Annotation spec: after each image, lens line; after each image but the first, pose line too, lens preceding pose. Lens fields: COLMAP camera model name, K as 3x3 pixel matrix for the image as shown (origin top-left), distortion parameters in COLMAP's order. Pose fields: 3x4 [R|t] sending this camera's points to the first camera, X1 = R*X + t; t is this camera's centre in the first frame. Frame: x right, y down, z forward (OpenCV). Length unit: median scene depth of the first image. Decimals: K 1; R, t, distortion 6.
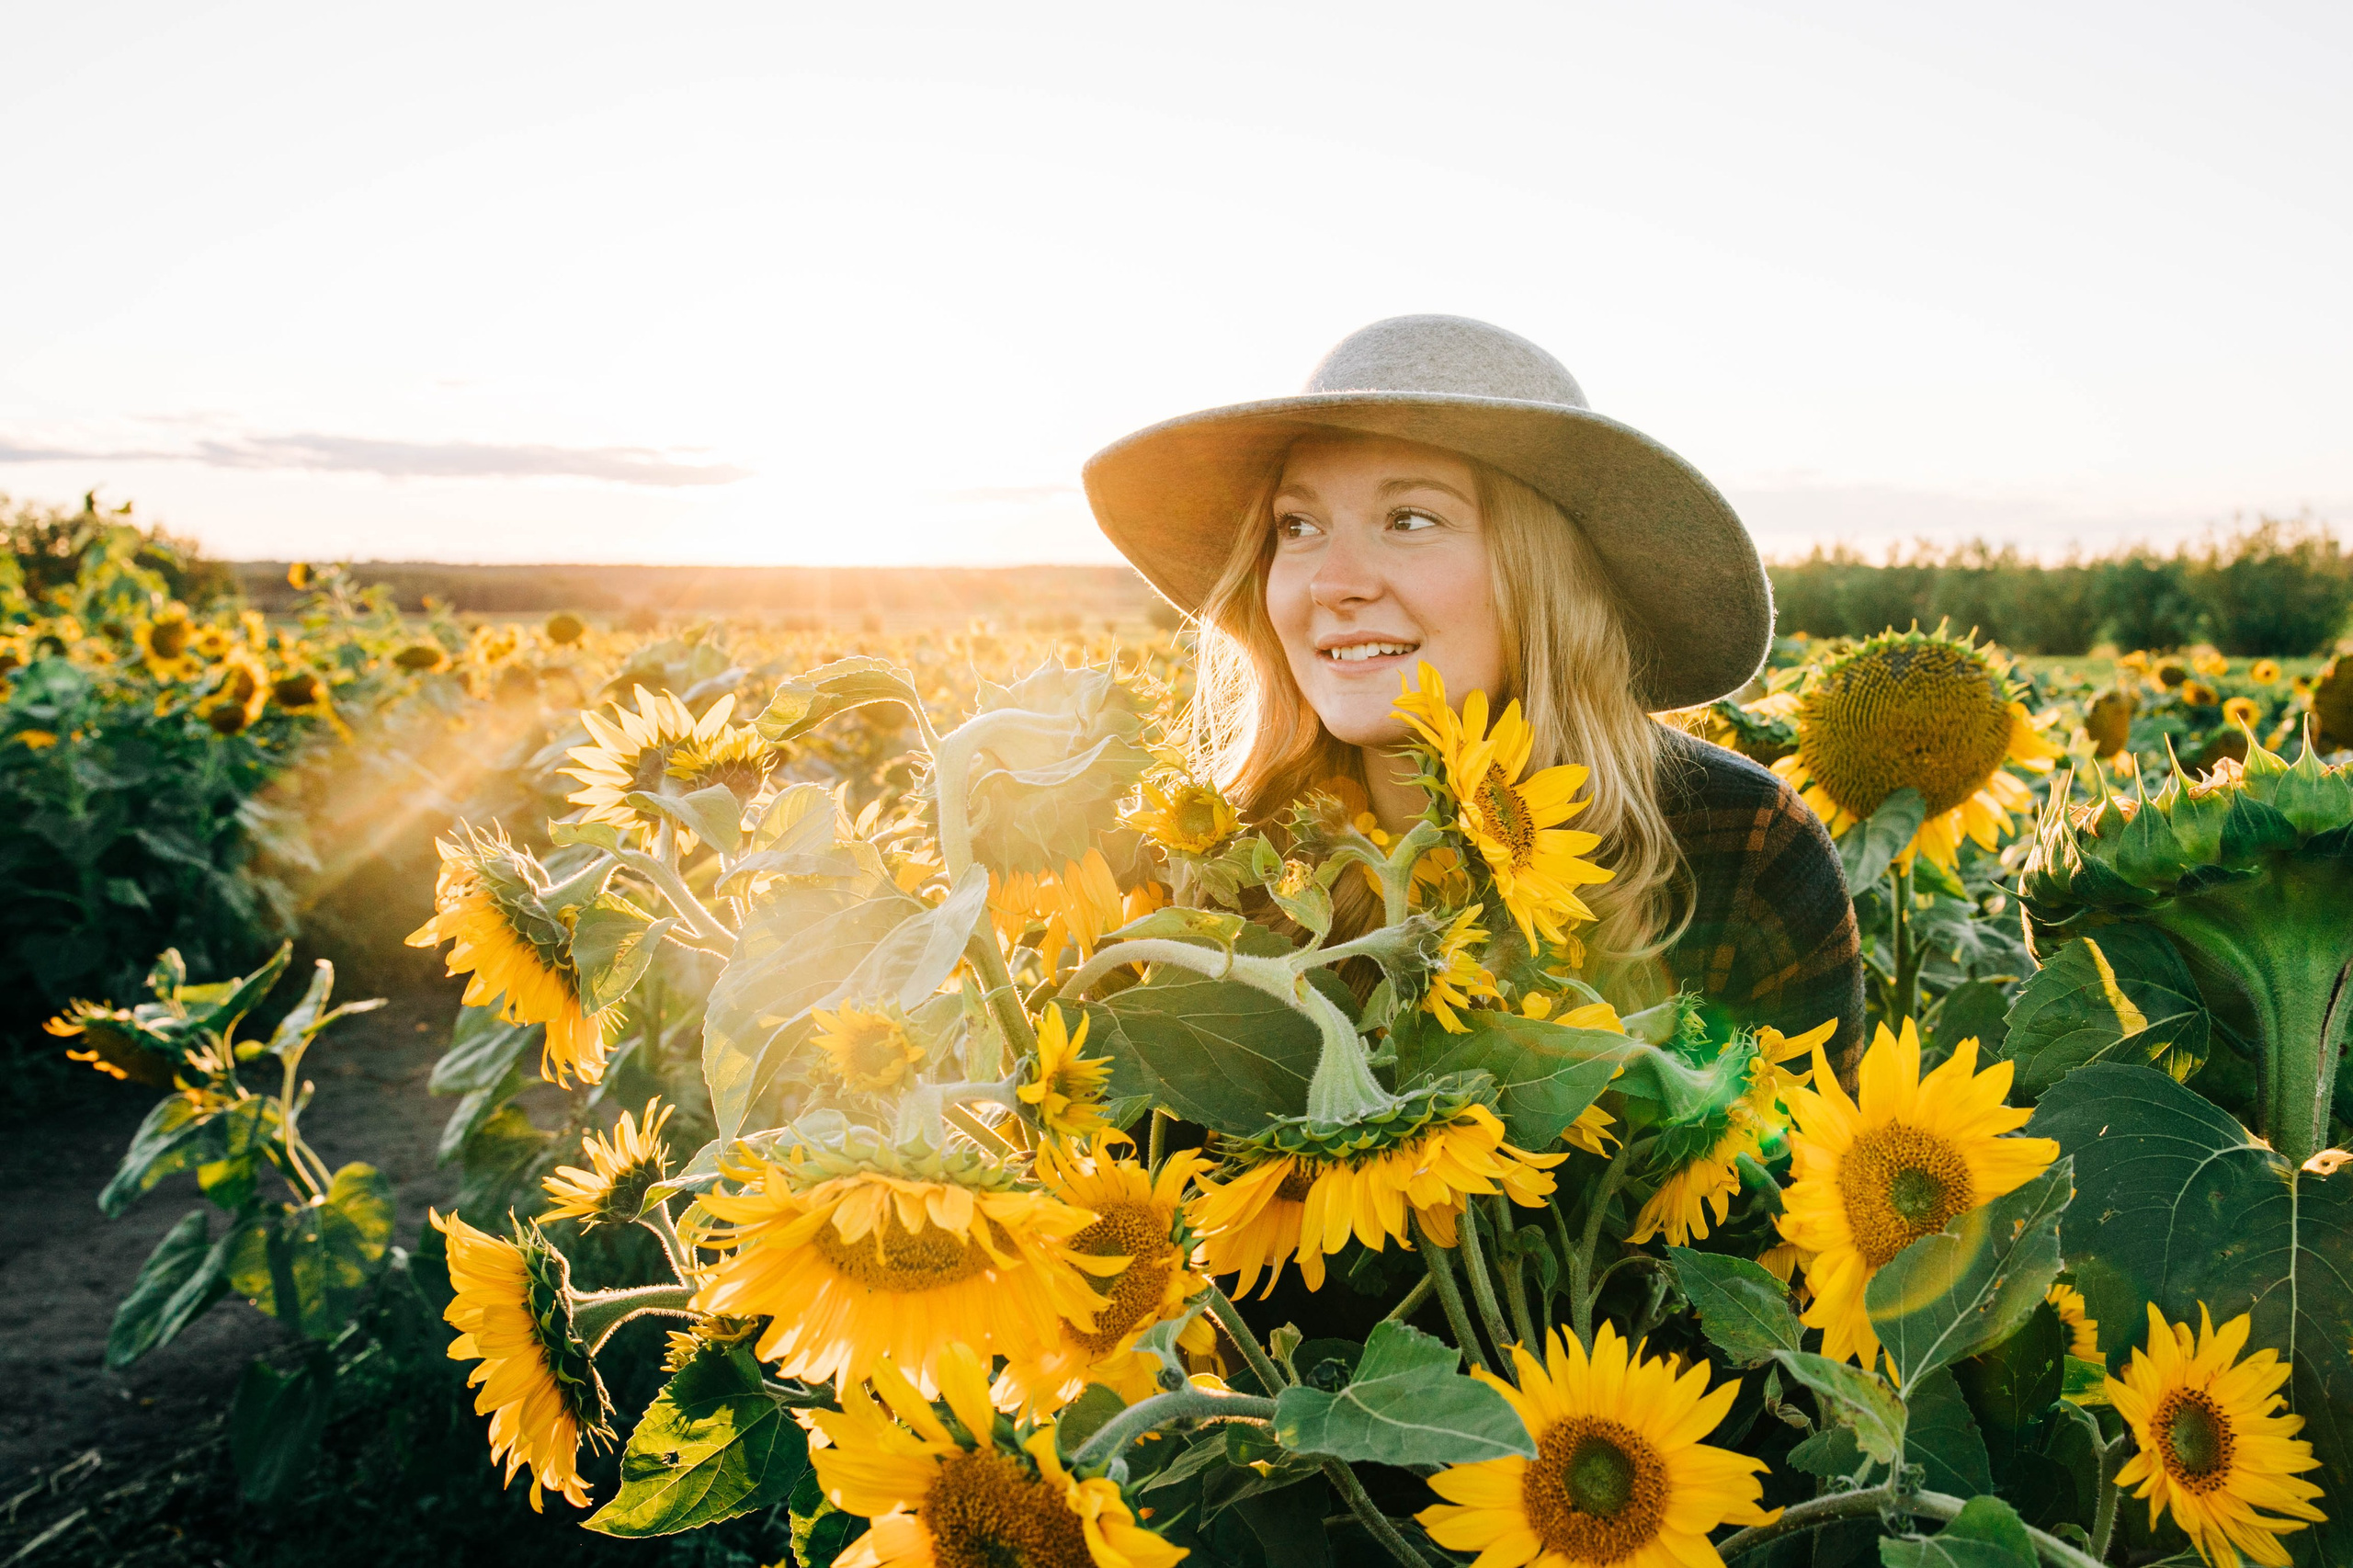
lens RADIAL K [[2058.9, 0, 1176.5], [0, 2058.9, 784.0], [0, 0, 1]] dist [0.045734, 0.004418]
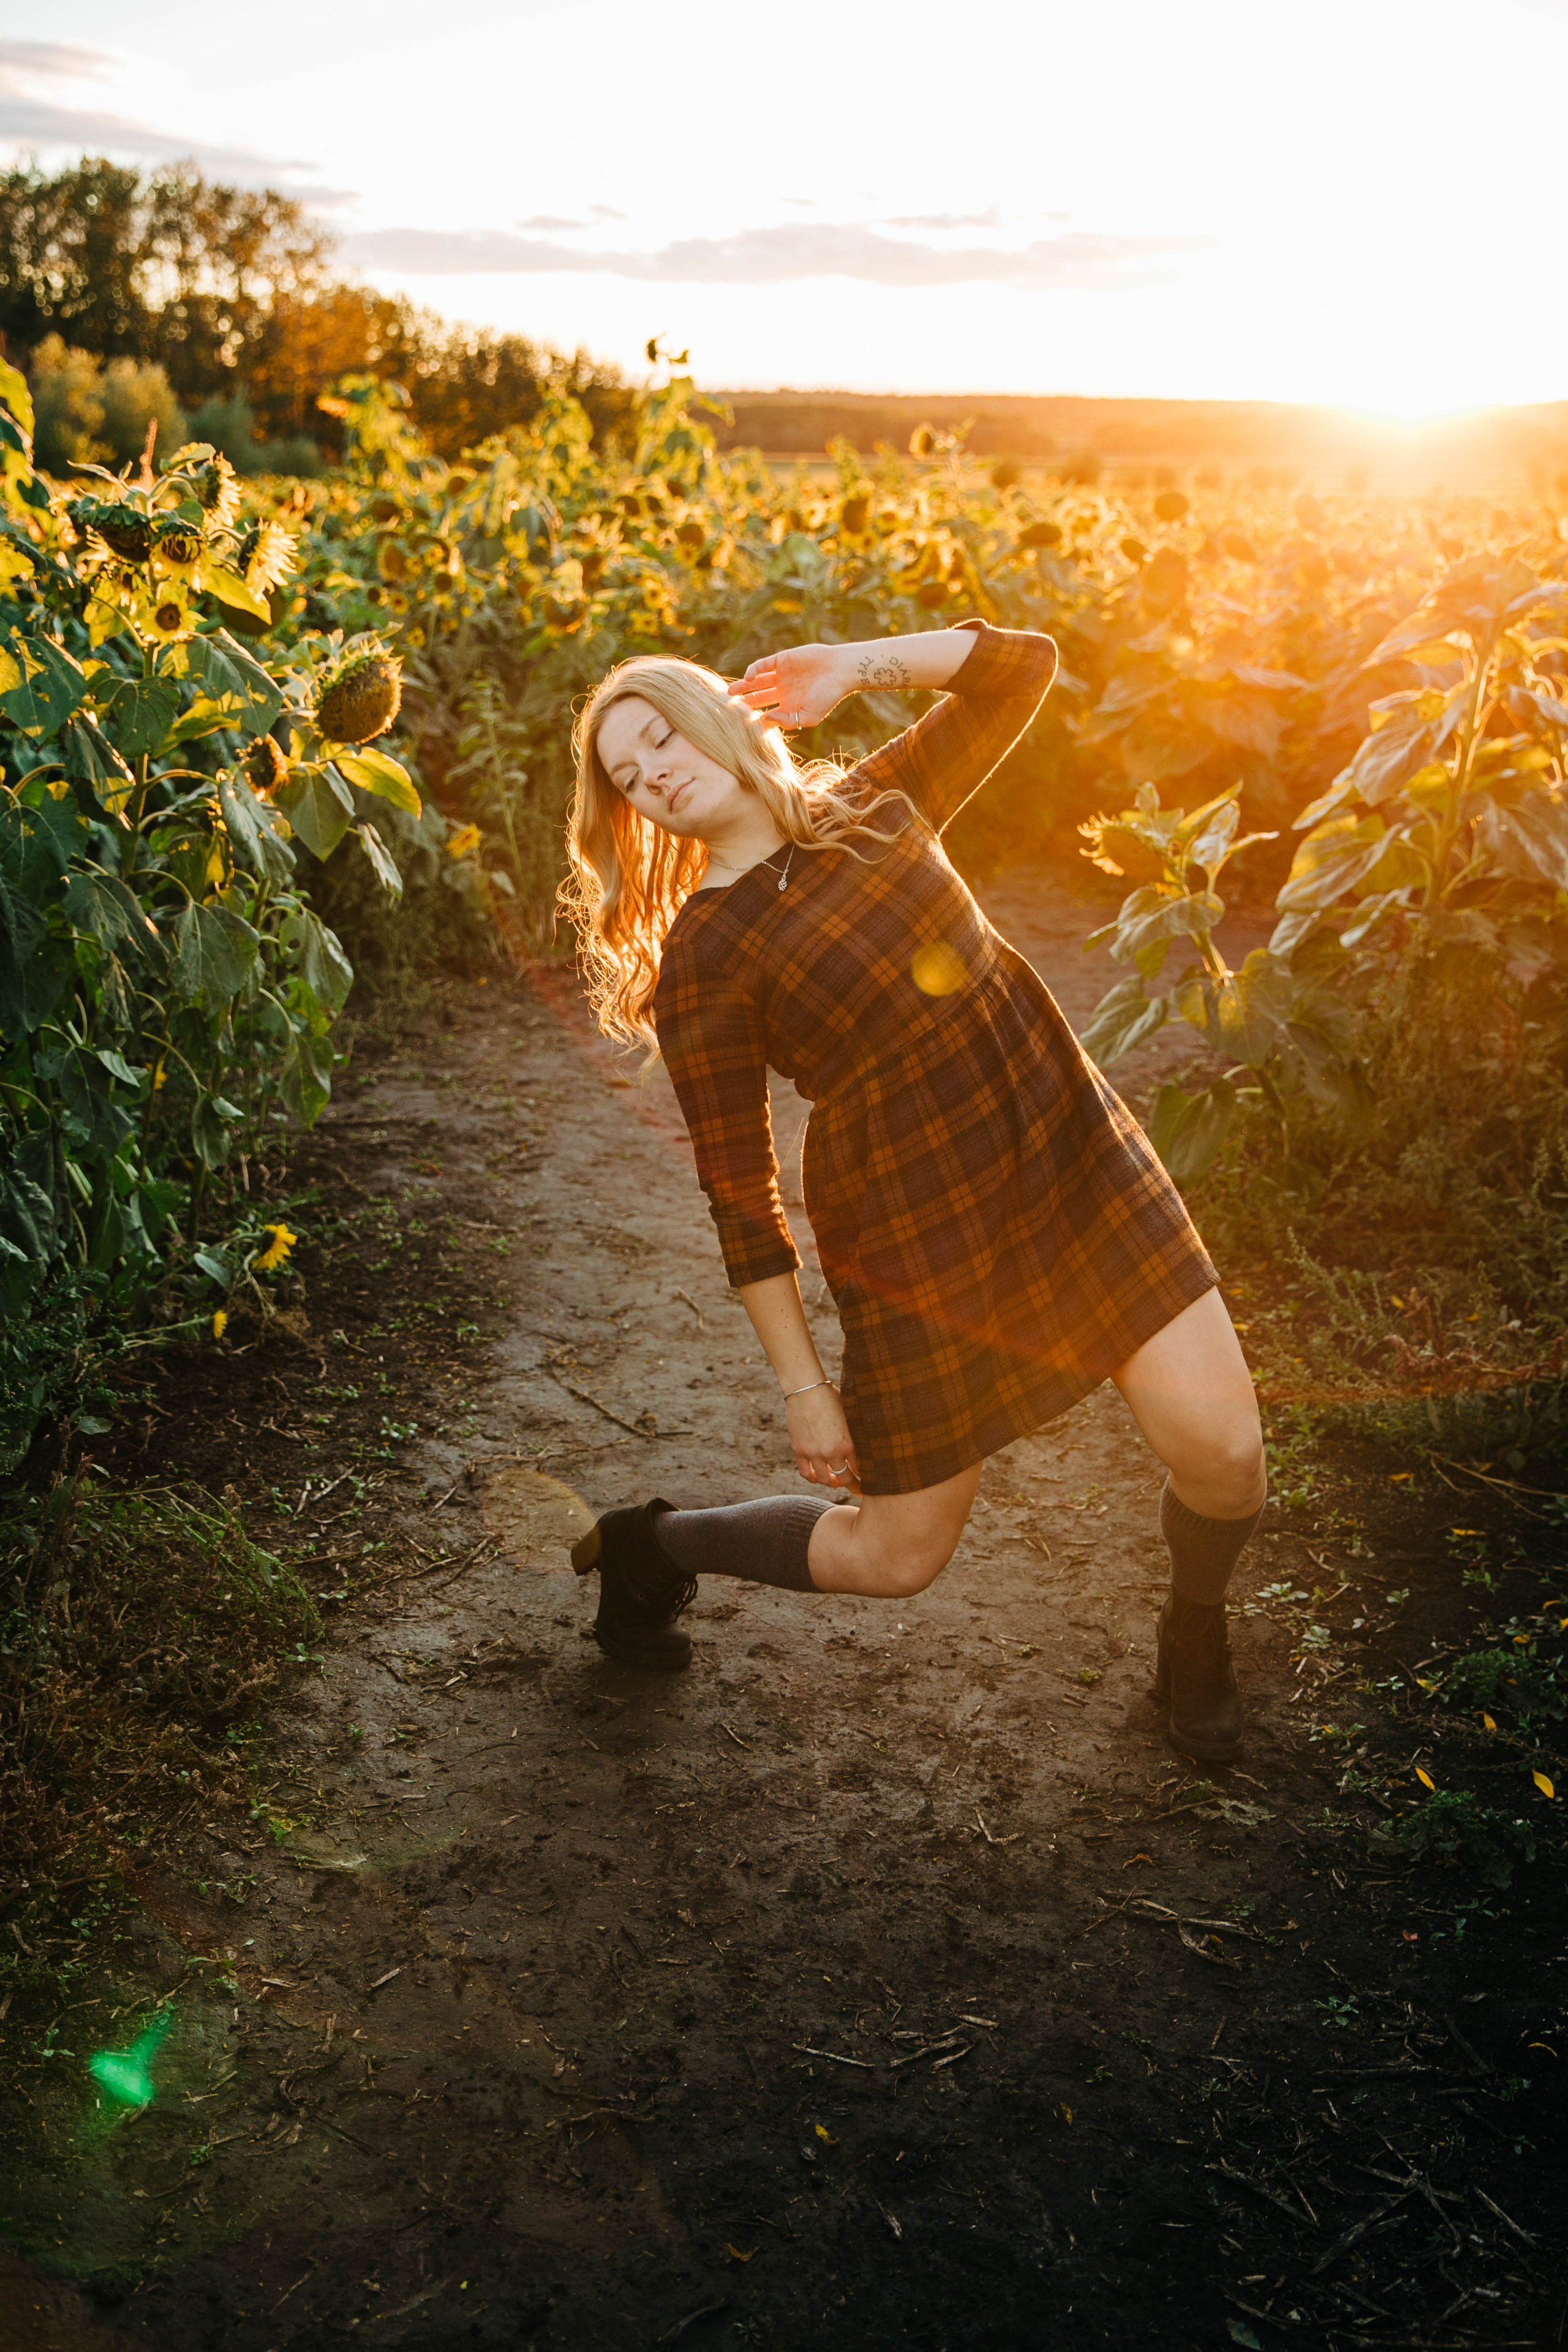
lens RADIAL K [[2421.3, 0, 771.5], [0, 2421.3, 1224.5], [0, 0, 1]] dist [-0.016277, 0.143335]
pose [[0.929553, 0.129256, -0.345288, -0.064010], [-0.050234, 0.972200, 0.228699, 0.005141], [0.365250, -0.195243, 0.910205, -0.328391]]
